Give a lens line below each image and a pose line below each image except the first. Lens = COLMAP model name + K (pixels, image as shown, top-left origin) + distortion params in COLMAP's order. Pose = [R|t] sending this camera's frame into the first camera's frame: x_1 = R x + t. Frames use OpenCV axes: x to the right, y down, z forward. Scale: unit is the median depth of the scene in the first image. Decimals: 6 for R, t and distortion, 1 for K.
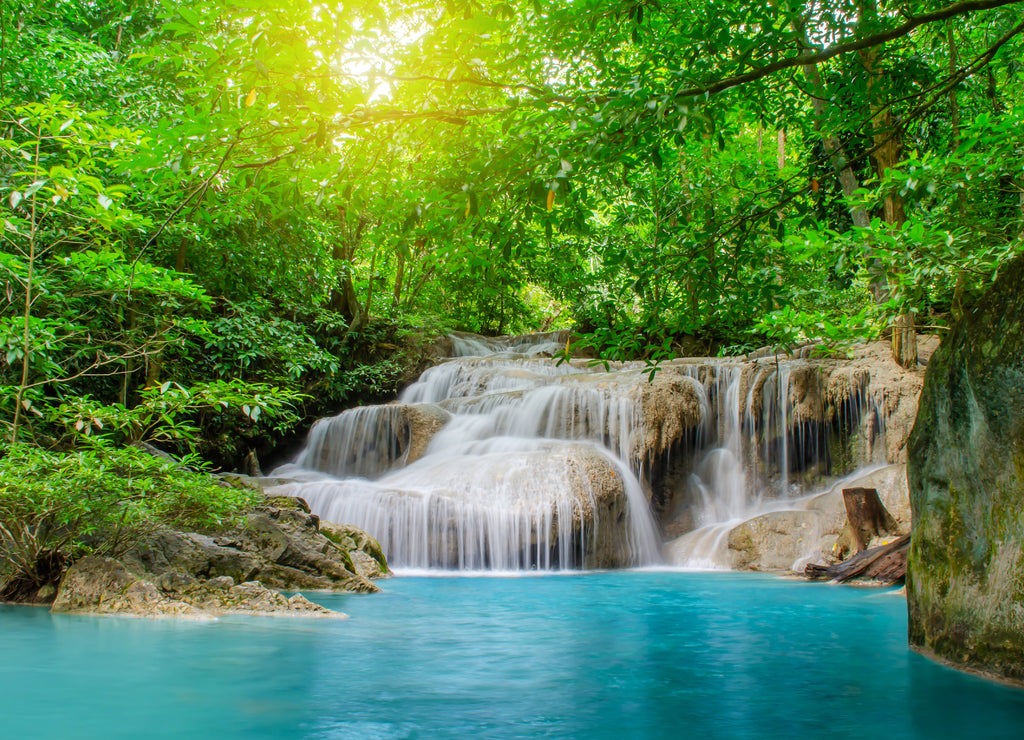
lens RADIAL K [[1009.3, 0, 512.0], [0, 1009.3, 370.0], [0, 0, 1]] dist [-0.097272, 0.012802]
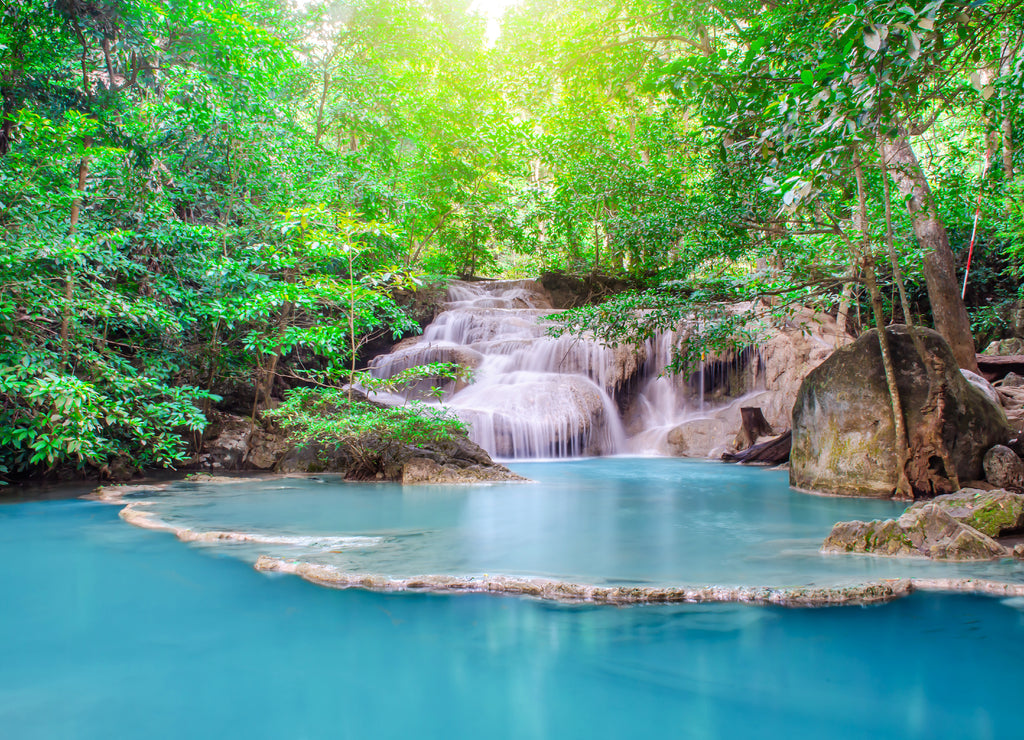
lens RADIAL K [[1009.3, 0, 512.0], [0, 1009.3, 370.0], [0, 0, 1]] dist [-0.097272, 0.012802]
pose [[0.990748, -0.002824, 0.135687, -0.247200], [-0.012613, 0.993541, 0.112773, -0.114943], [-0.135129, -0.113441, 0.984313, -0.532178]]
